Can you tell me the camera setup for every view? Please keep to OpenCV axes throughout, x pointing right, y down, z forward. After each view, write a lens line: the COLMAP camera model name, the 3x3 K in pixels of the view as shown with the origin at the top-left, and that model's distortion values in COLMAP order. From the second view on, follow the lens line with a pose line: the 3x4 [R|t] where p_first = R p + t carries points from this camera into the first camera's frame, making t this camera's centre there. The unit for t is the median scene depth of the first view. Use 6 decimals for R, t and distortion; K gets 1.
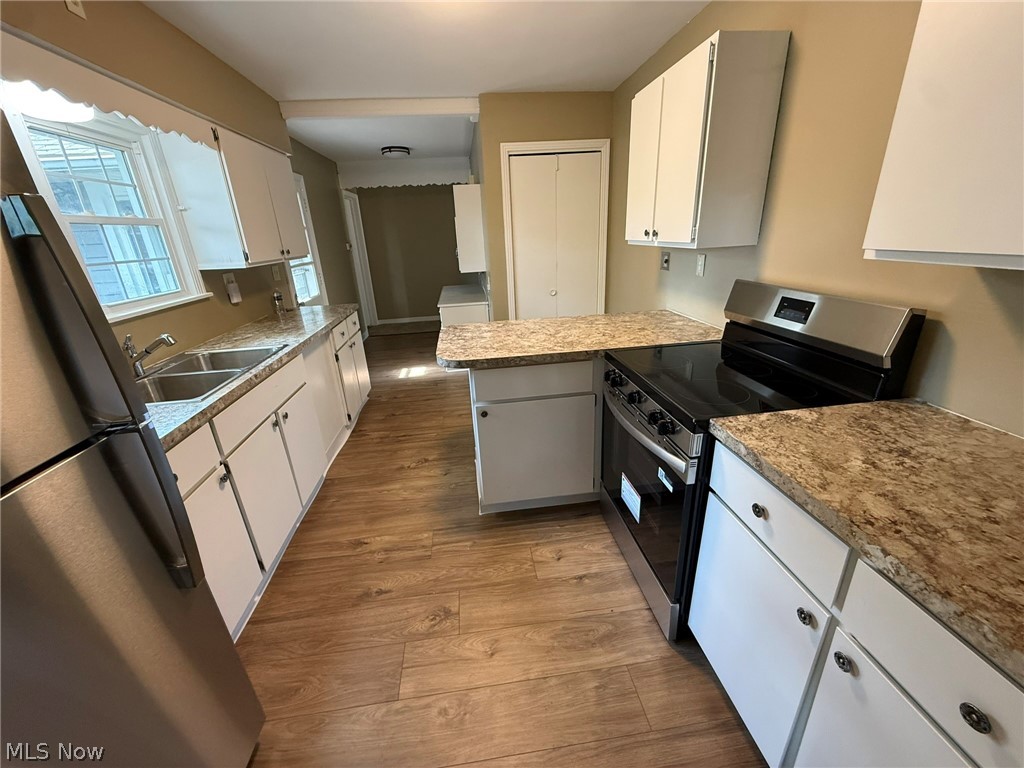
lens RADIAL K [[407.3, 0, 510.2], [0, 407.3, 384.9], [0, 0, 1]] dist [-0.001756, 0.000354]
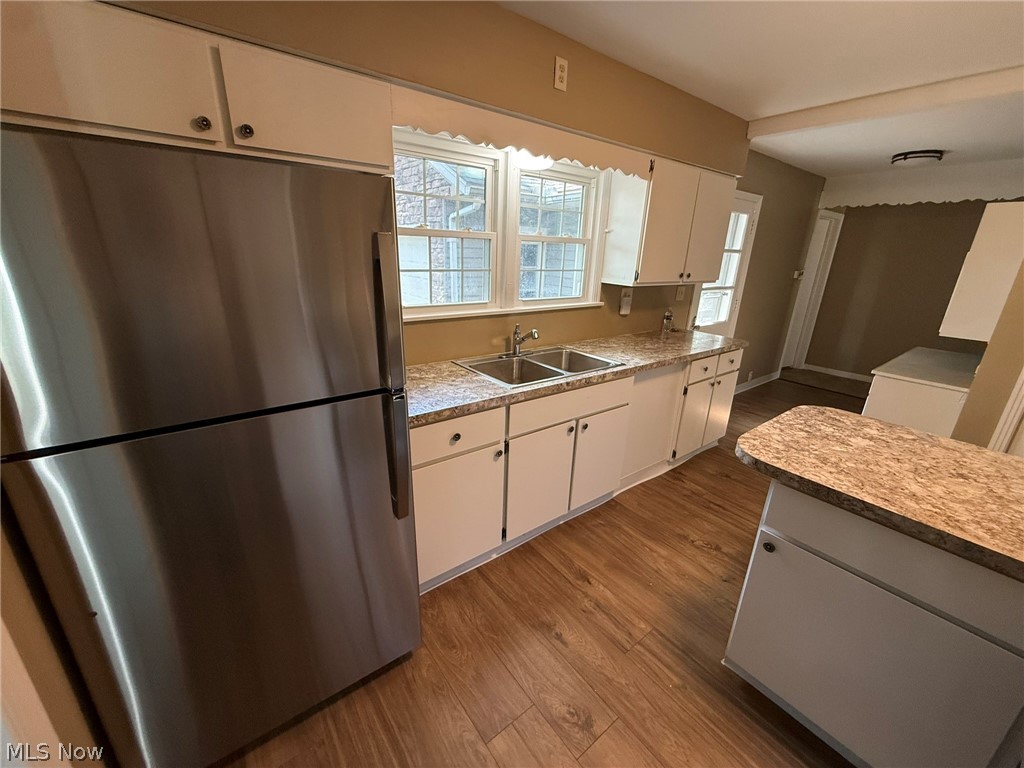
lens RADIAL K [[407.3, 0, 510.2], [0, 407.3, 384.9], [0, 0, 1]] dist [-0.001756, 0.000354]
pose [[0.505981, 0.333843, -0.795319, 0.165775], [-0.360004, 0.919646, 0.156996, -0.126512], [0.783825, 0.206881, 0.585508, 0.213862]]
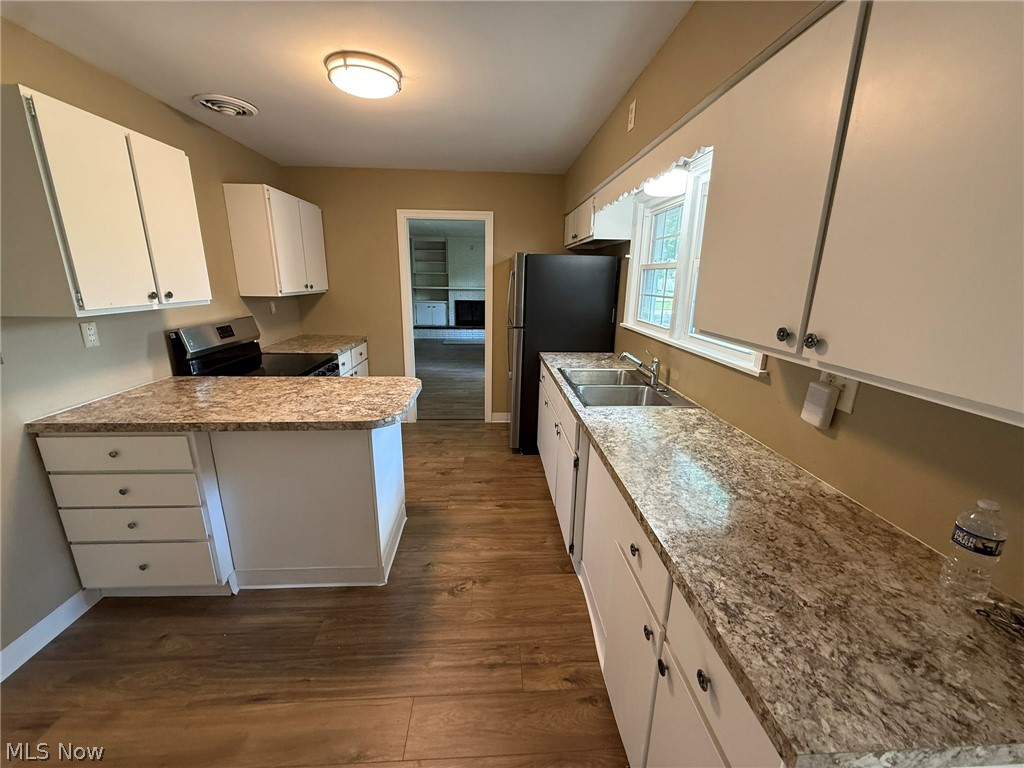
lens RADIAL K [[407.3, 0, 510.2], [0, 407.3, 384.9], [0, 0, 1]] dist [-0.001756, 0.000354]
pose [[-0.997186, 0.015826, 0.073282, -0.530336], [0.055598, 0.811835, 0.581234, -0.752192], [-0.050295, 0.583673, -0.810430, 1.963962]]
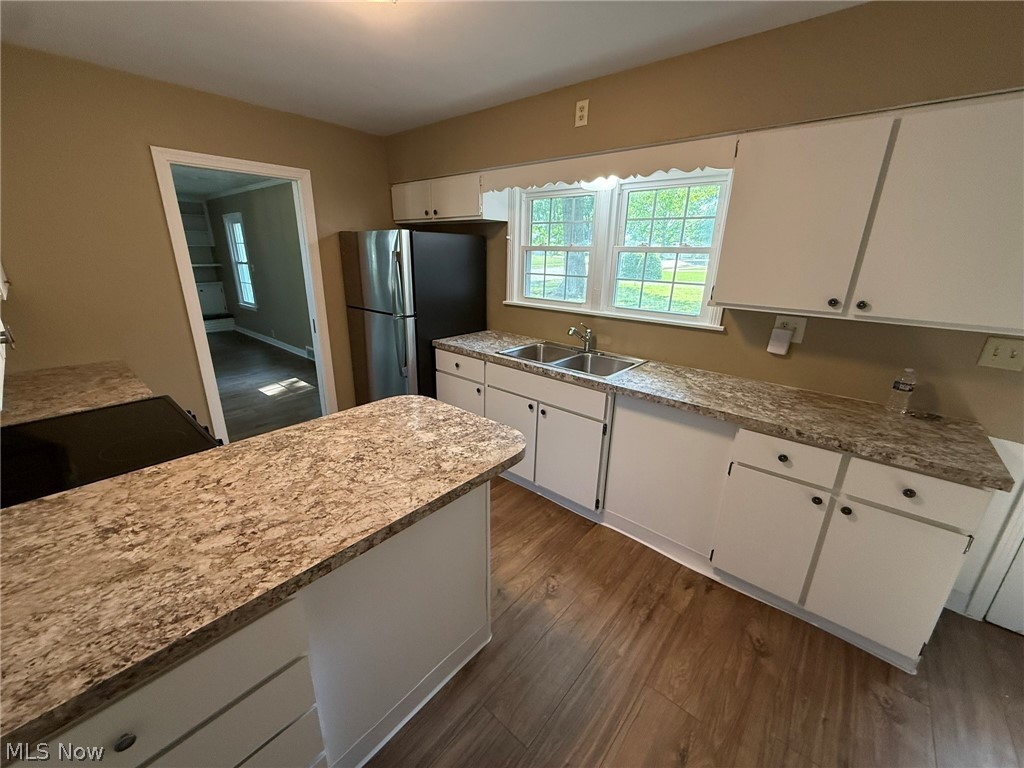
lens RADIAL K [[407.3, 0, 510.2], [0, 407.3, 384.9], [0, 0, 1]] dist [-0.001756, 0.000354]
pose [[-0.738019, 0.245304, -0.628612, 0.277020], [-0.223019, 0.790557, 0.570335, -0.692723], [0.636860, 0.561111, -0.528739, 1.615285]]
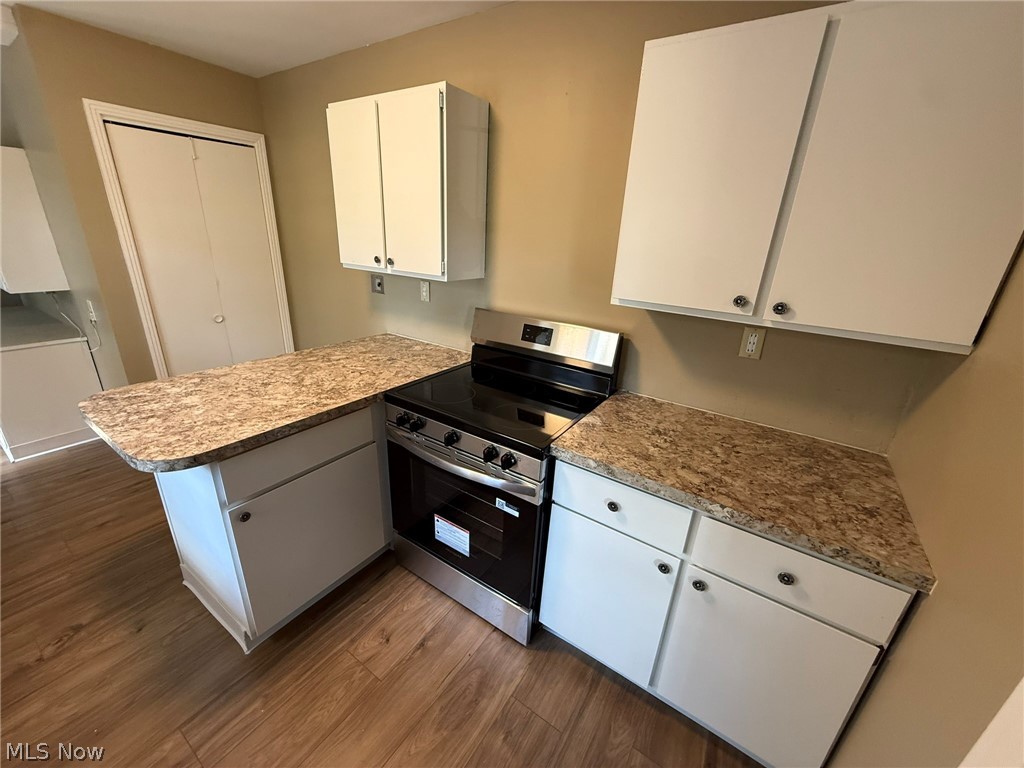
lens RADIAL K [[407.3, 0, 510.2], [0, 407.3, 384.9], [0, 0, 1]] dist [-0.001756, 0.000354]
pose [[0.650243, -0.189604, 0.735686, -0.237835], [0.193359, 0.977771, 0.081093, -0.117264], [-0.734708, 0.089521, 0.672450, 0.181201]]
